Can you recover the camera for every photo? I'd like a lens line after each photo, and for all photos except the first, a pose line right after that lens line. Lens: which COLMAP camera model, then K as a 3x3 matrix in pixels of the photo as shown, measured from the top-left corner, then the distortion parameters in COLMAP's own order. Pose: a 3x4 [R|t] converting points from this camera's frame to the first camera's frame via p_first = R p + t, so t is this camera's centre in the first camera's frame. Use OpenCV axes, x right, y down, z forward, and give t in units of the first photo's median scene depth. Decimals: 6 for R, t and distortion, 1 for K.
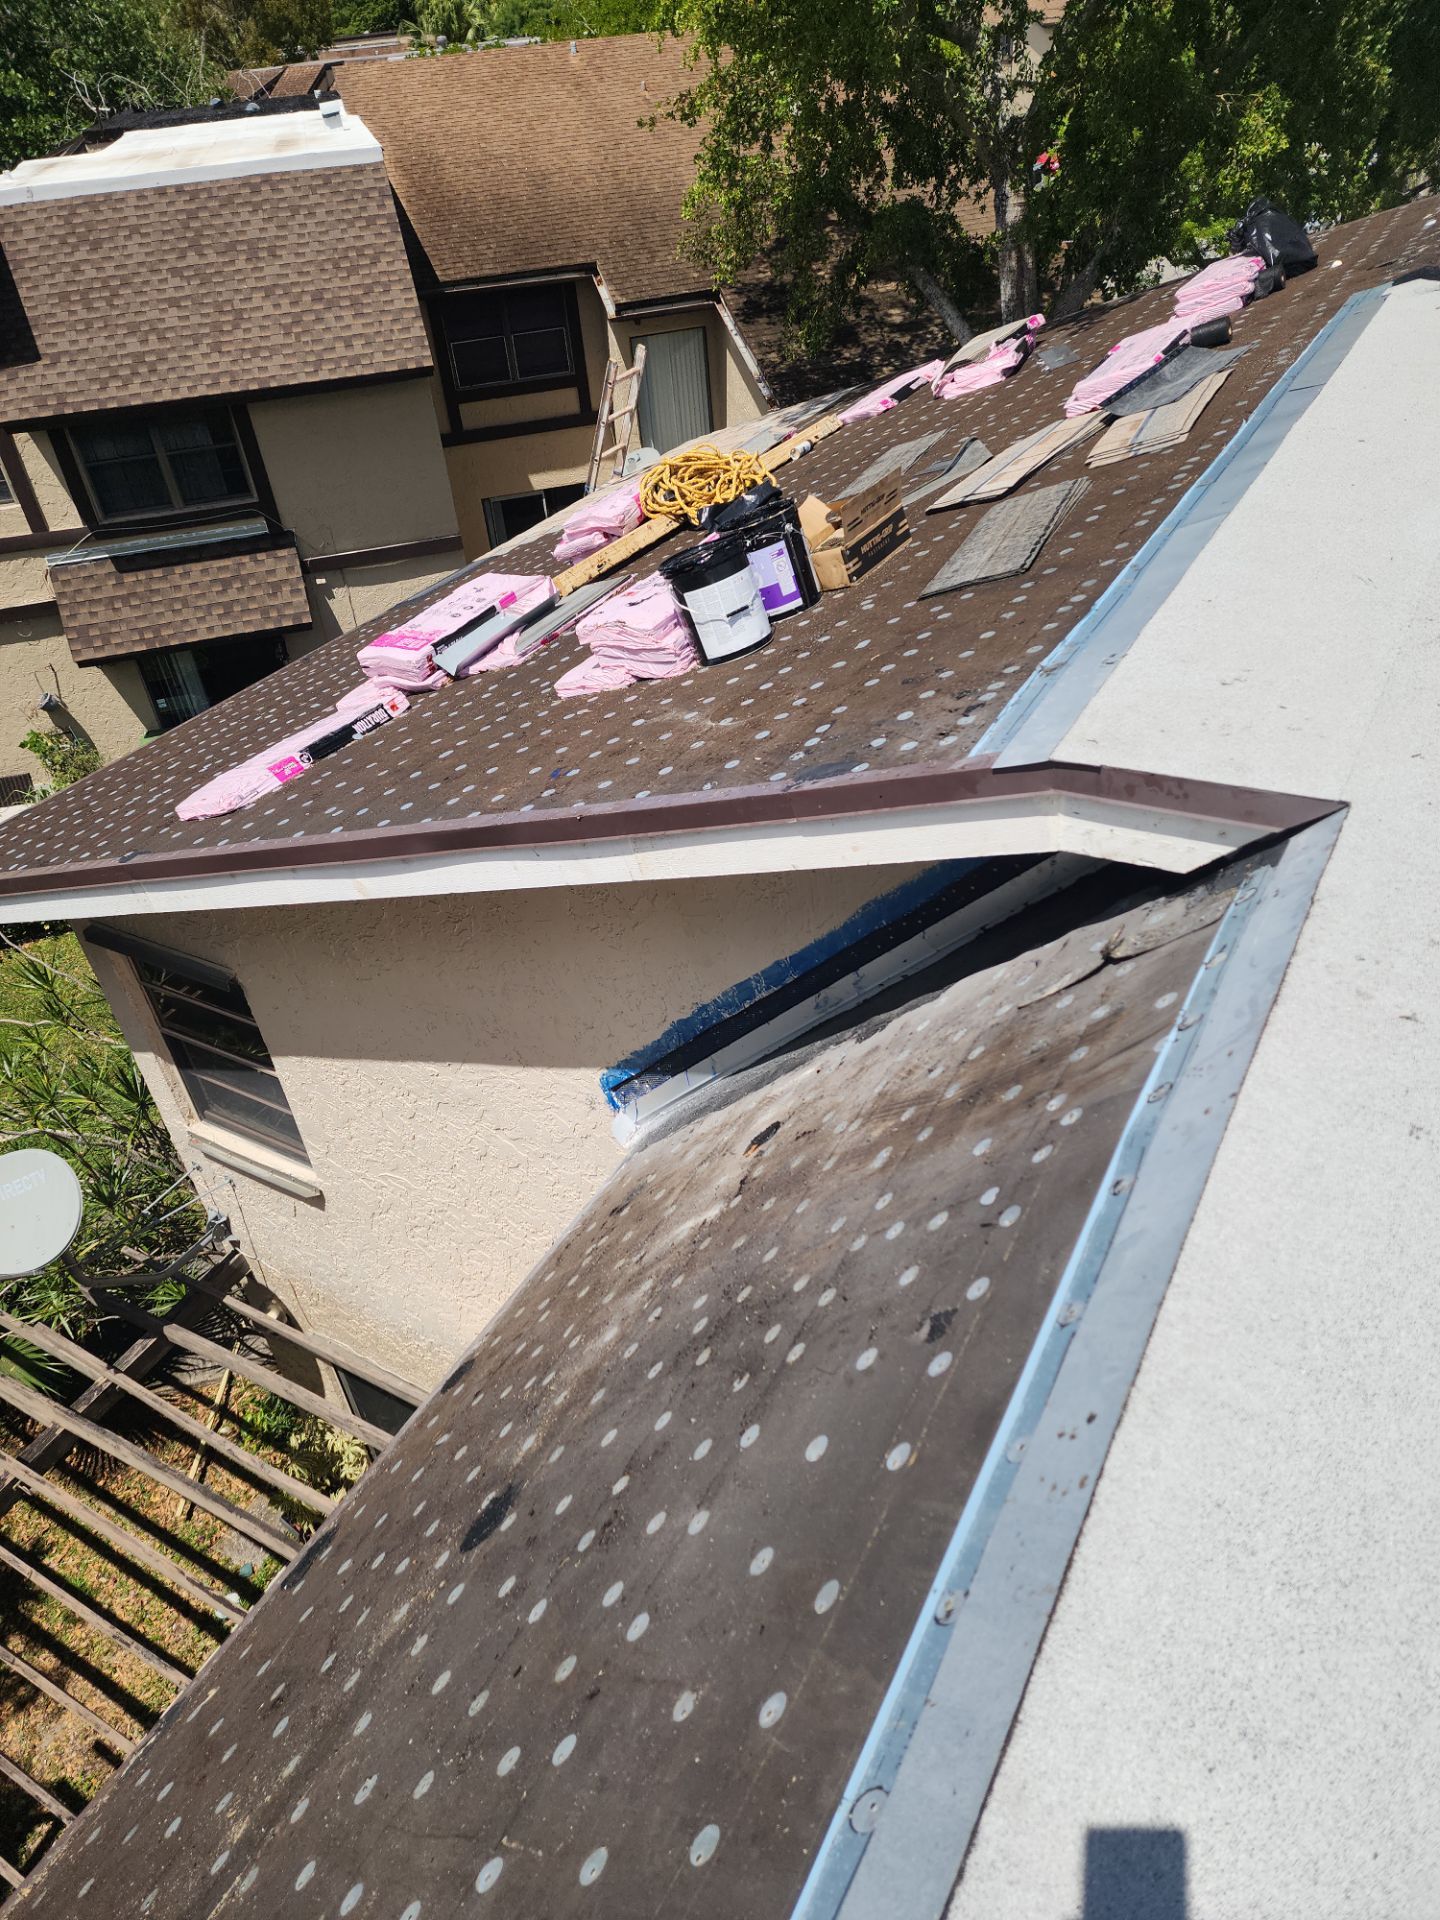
lens RADIAL K [[1283.4, 0, 704.1], [0, 1283.4, 957.9], [0, 0, 1]] dist [0.090288, -0.075410]
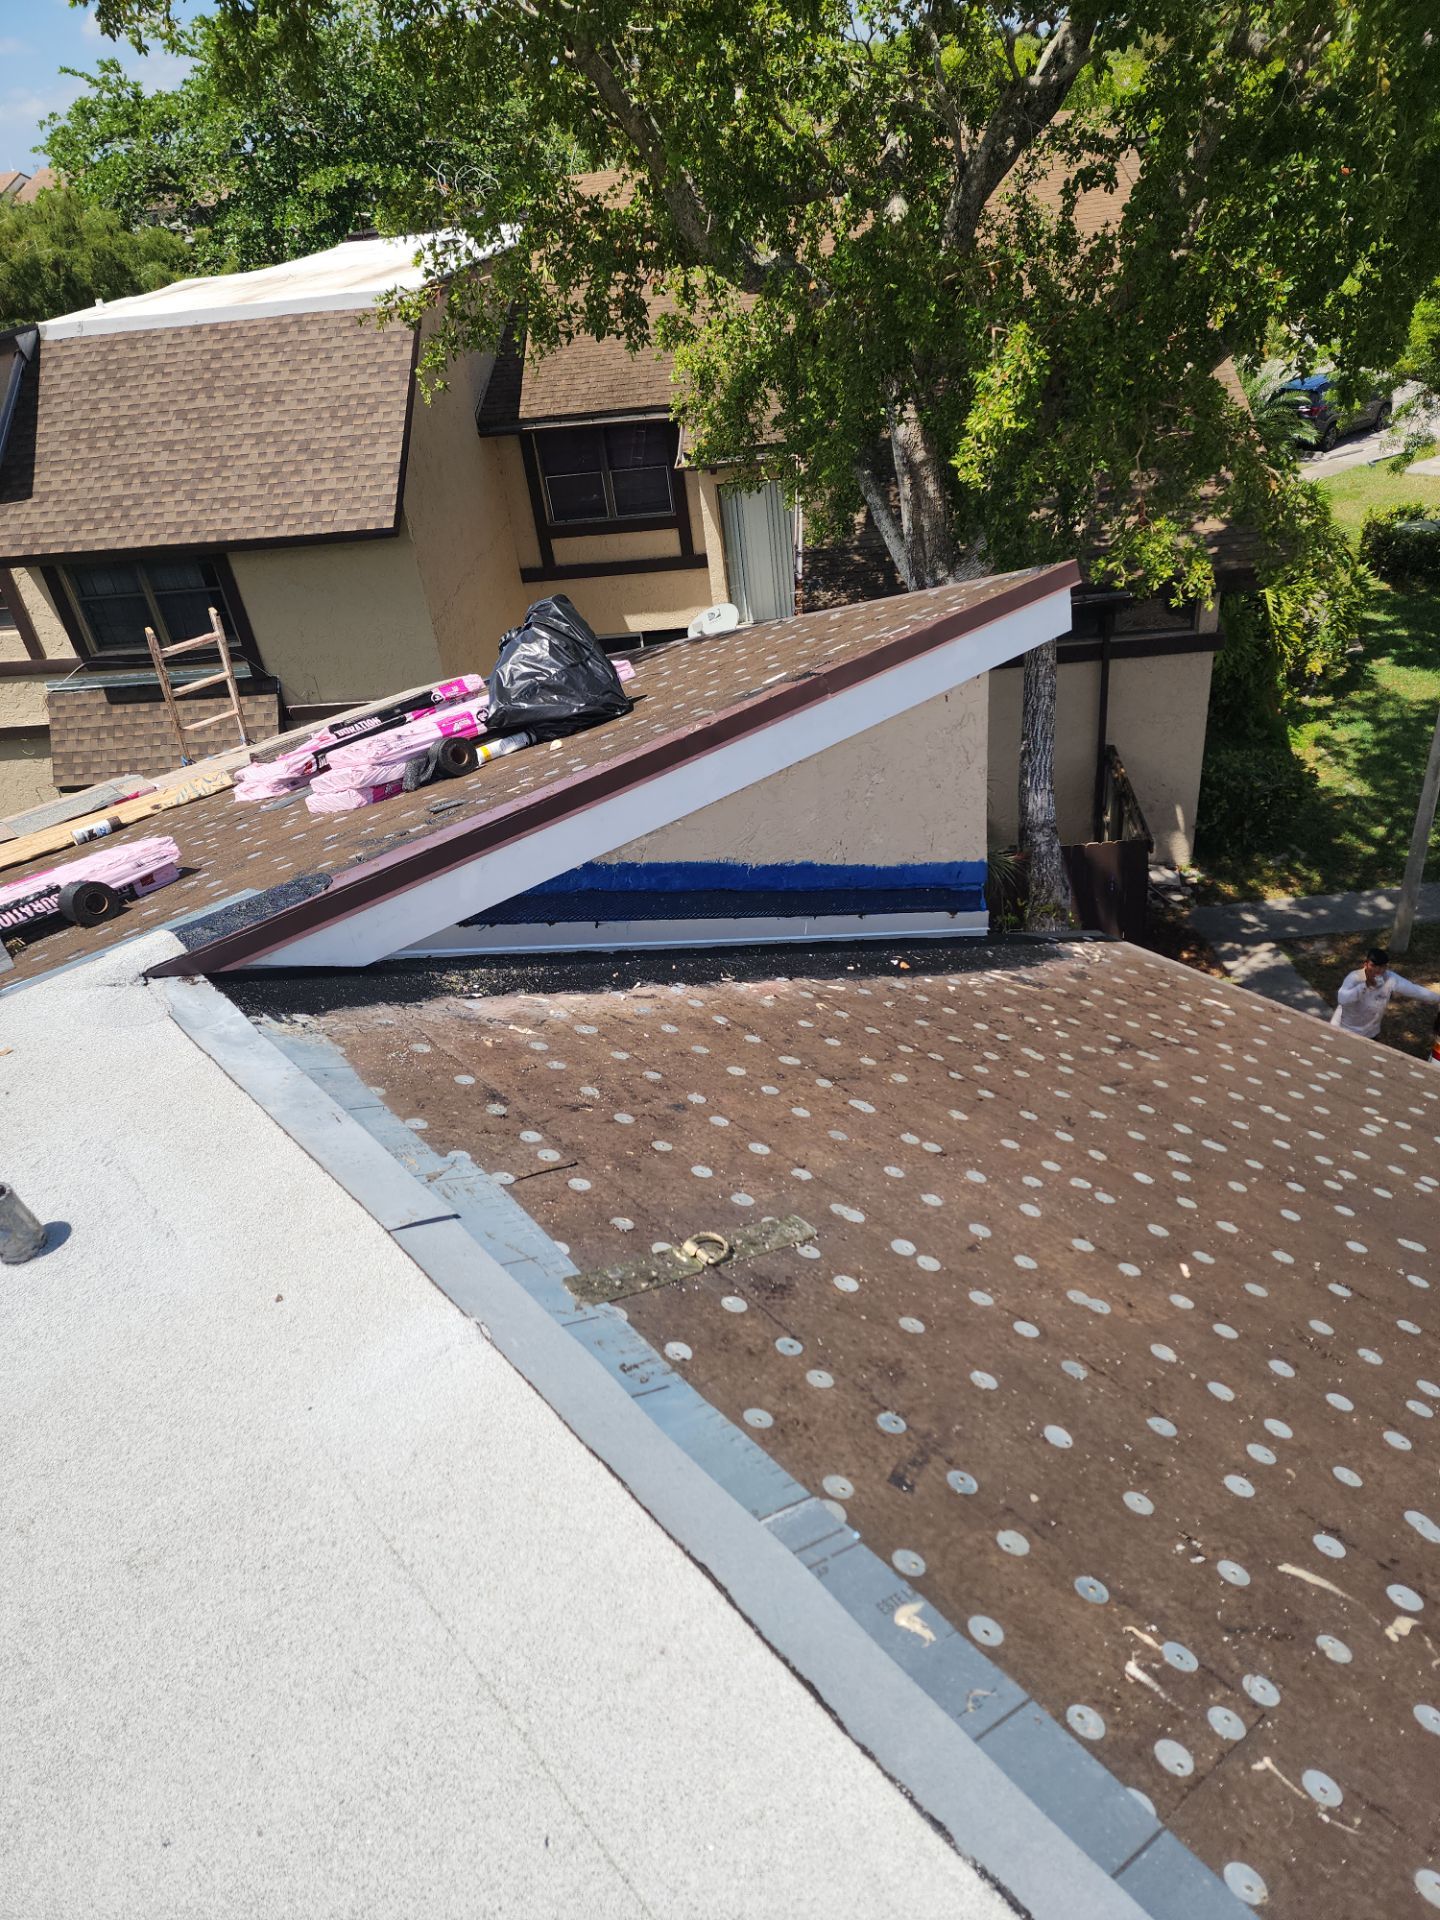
lens RADIAL K [[1280.5, 0, 711.9], [0, 1280.5, 945.1], [0, 0, 1]] dist [0.101606, -0.084794]
pose [[0.943670, 0.161649, -0.288715, 0.606936], [-0.171527, 0.985138, -0.009067, -0.377418], [0.282958, 0.058078, 0.957372, 0.402291]]
